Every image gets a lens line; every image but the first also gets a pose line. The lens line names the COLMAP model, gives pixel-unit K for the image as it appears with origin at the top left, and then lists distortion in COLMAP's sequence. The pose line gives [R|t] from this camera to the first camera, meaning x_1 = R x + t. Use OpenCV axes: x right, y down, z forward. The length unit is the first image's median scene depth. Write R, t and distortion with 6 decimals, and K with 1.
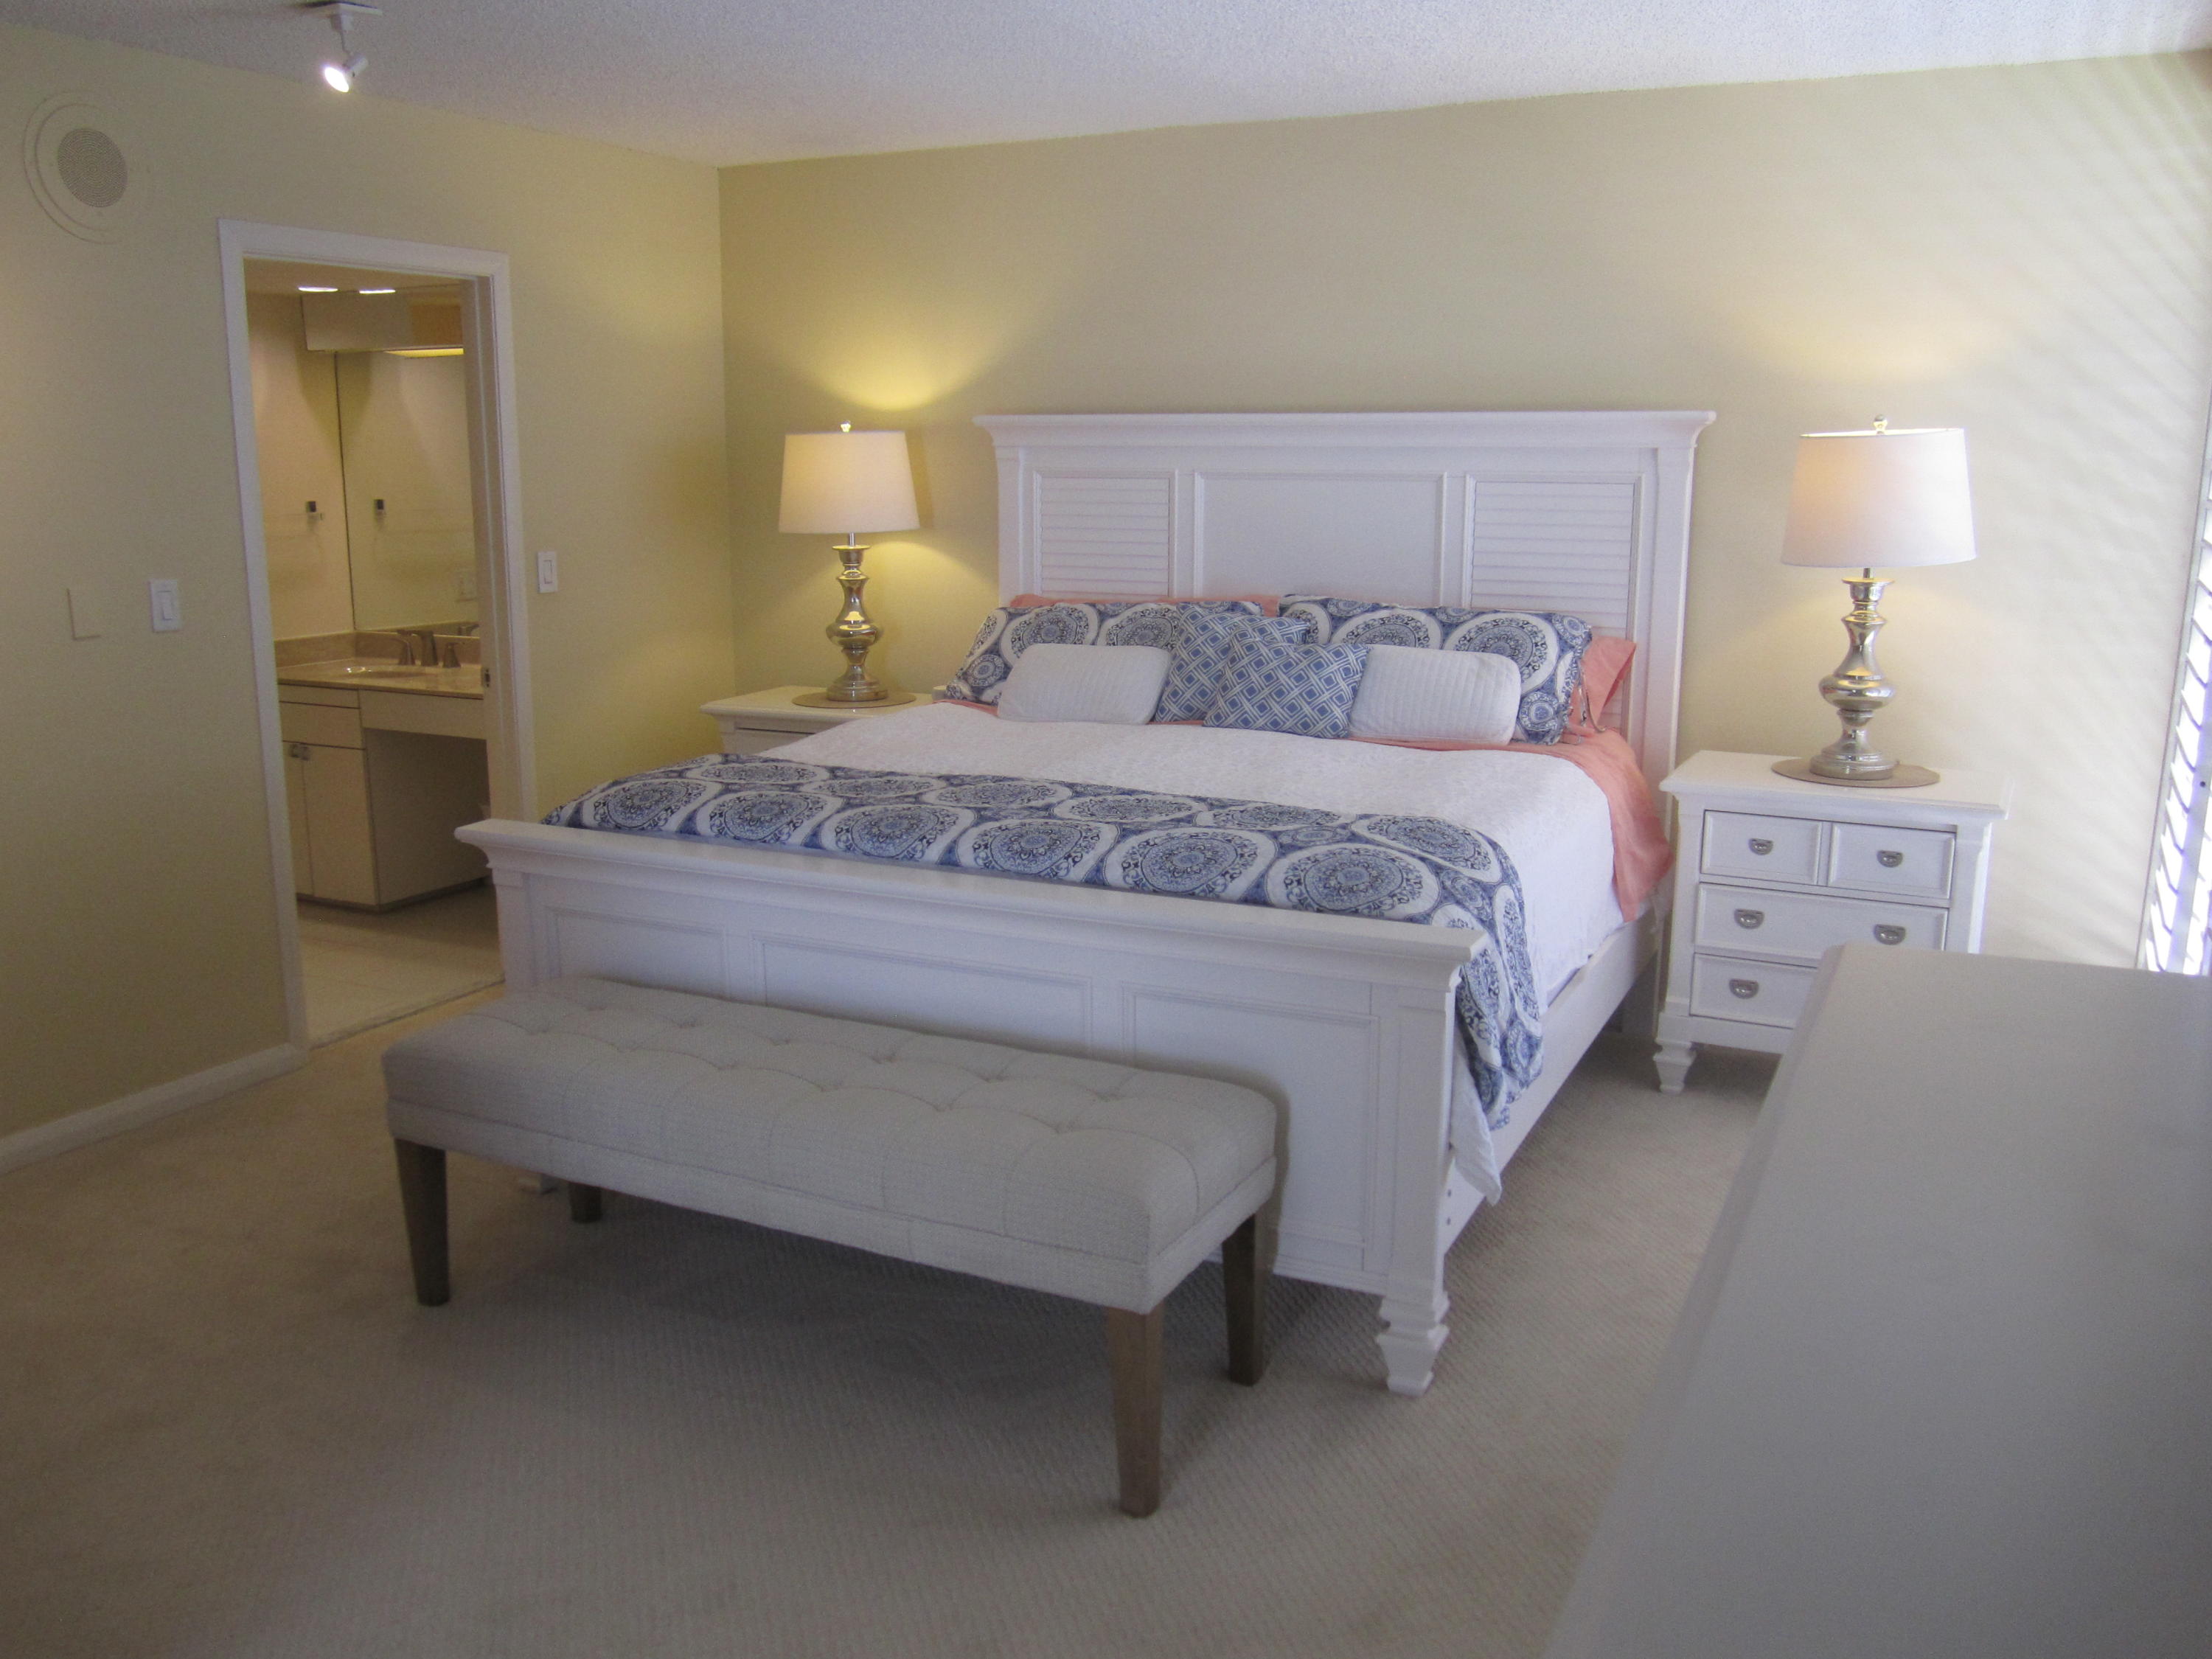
lens RADIAL K [[1835.1, 0, 1139.8], [0, 1835.1, 813.1], [0, 0, 1]] dist [-0.042063, 0.001105]
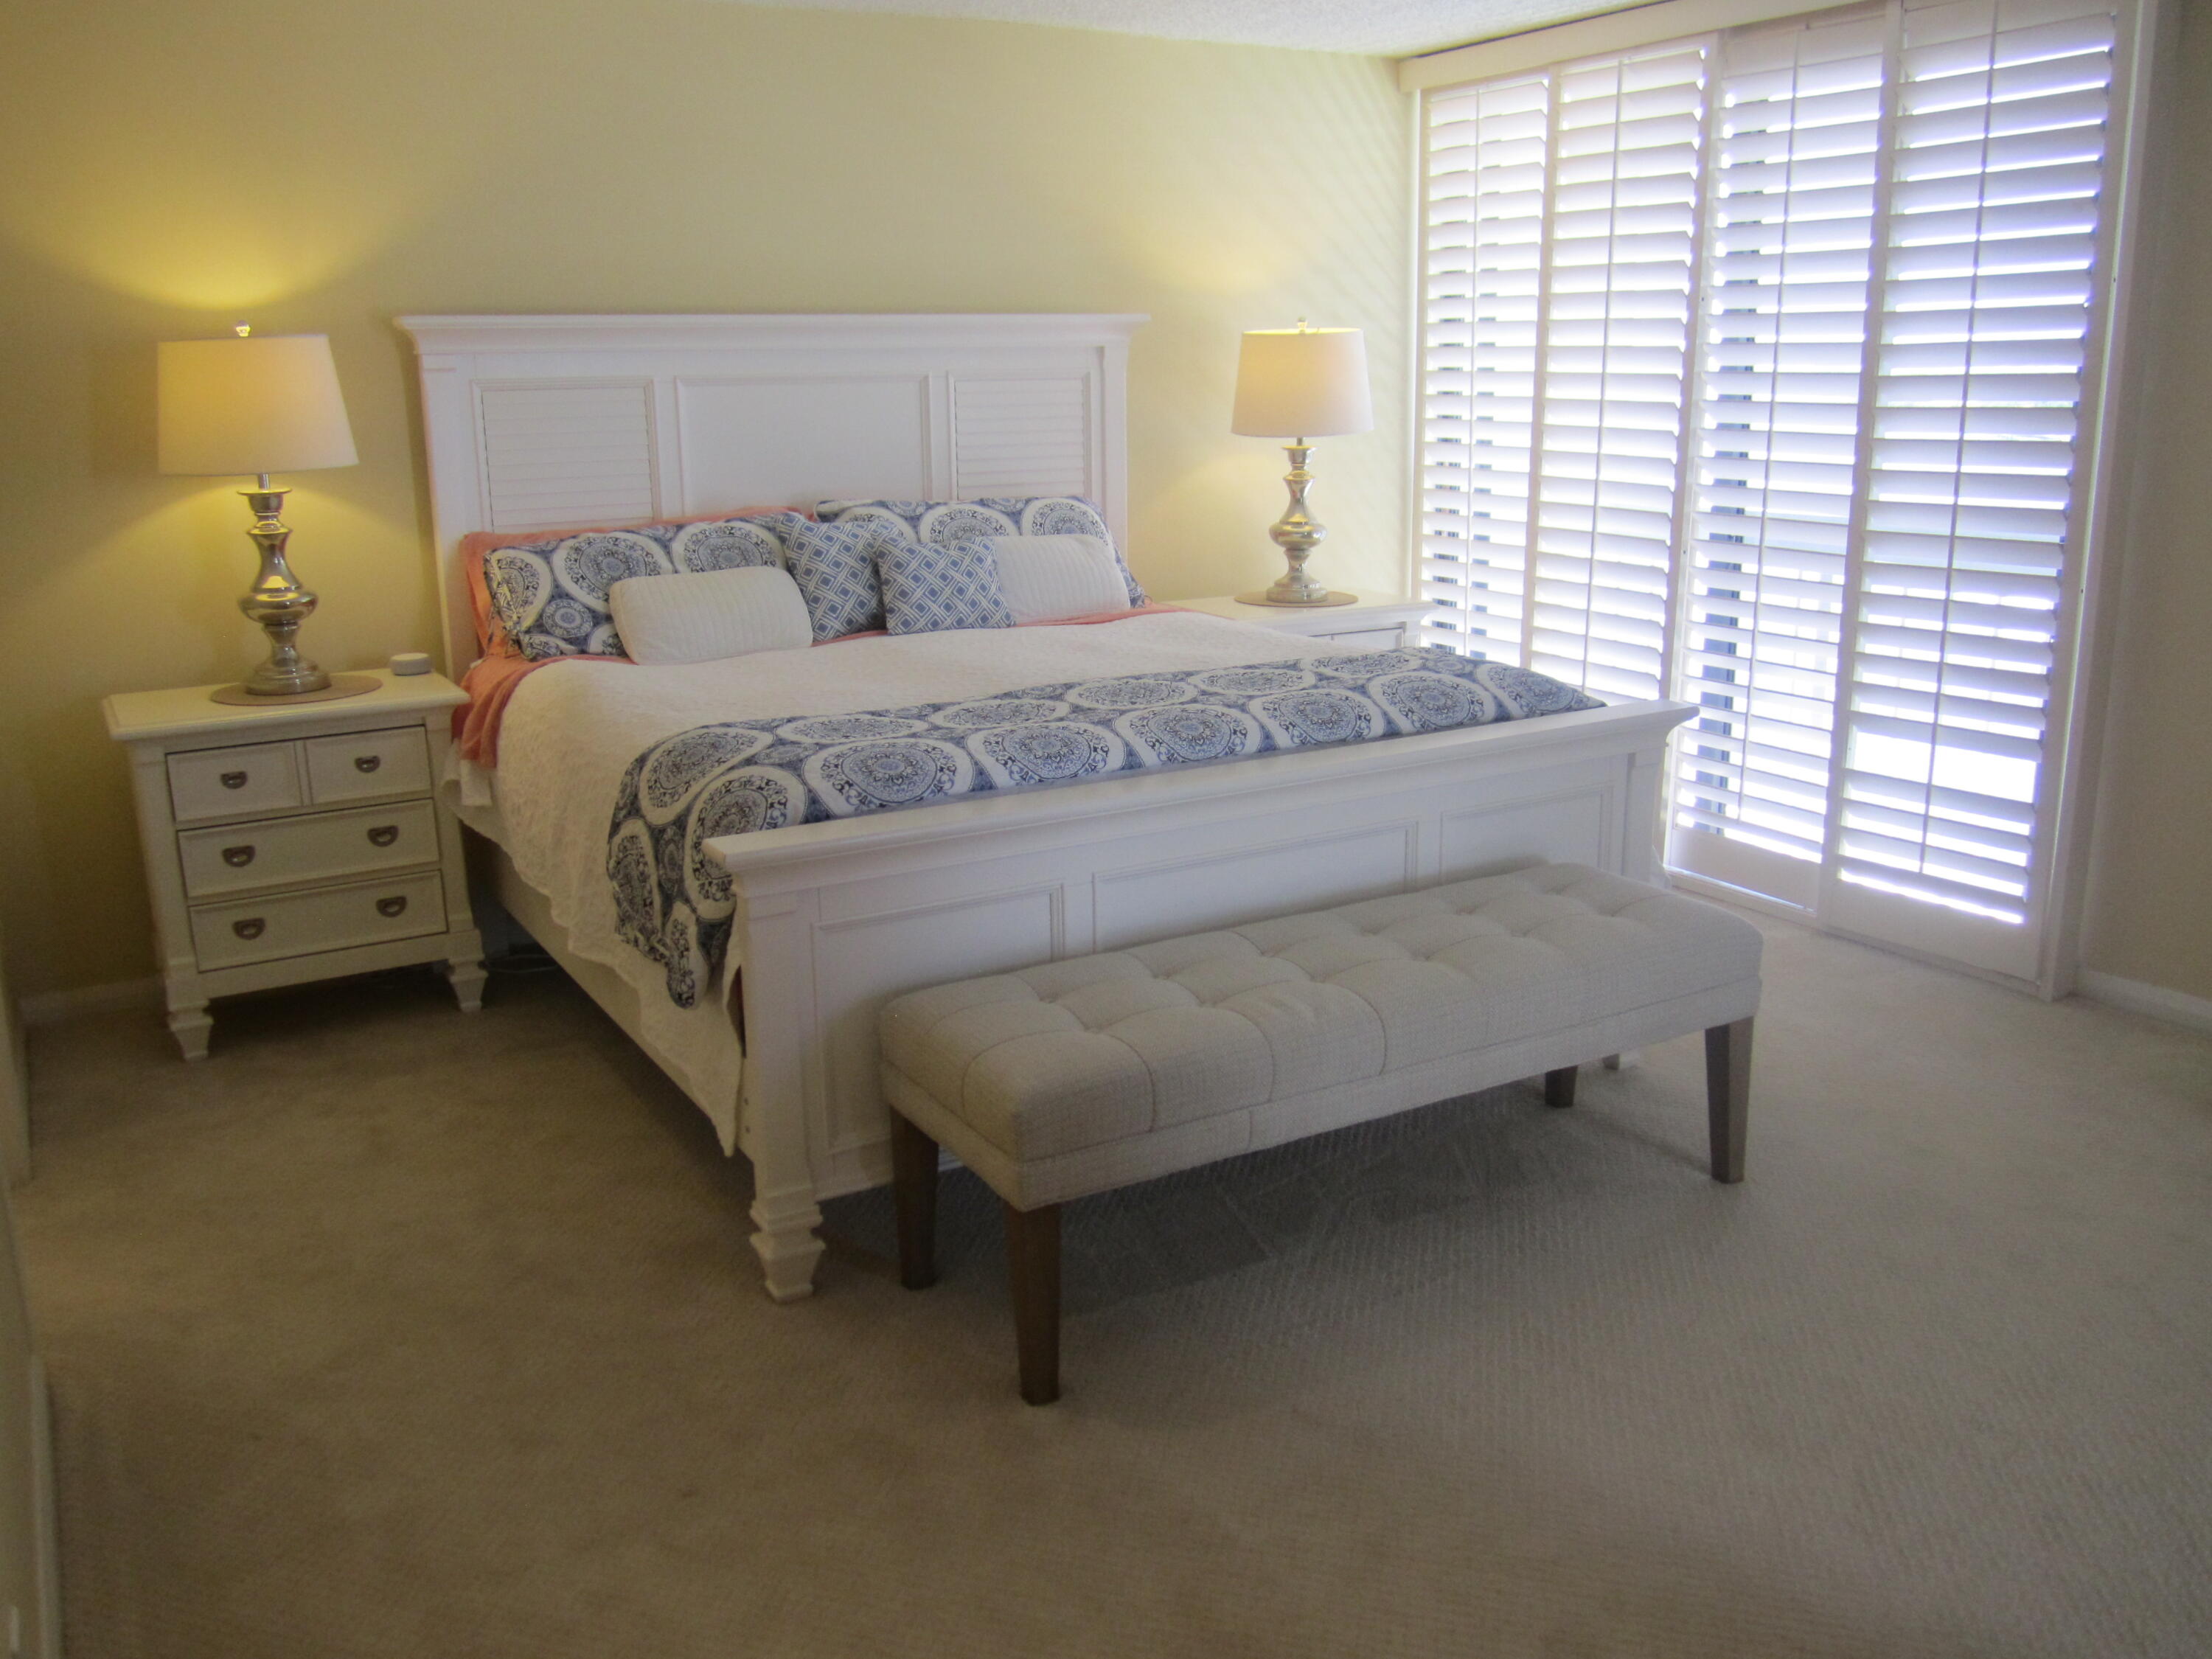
lens RADIAL K [[1833.4, 0, 1103.7], [0, 1833.4, 855.7], [0, 0, 1]] dist [0.001497, -0.077712]
pose [[0.549247, -0.230148, 0.803343, -0.715469], [0.172007, 0.971878, 0.160830, -0.069821], [-0.817766, 0.049845, 0.573388, 0.333085]]
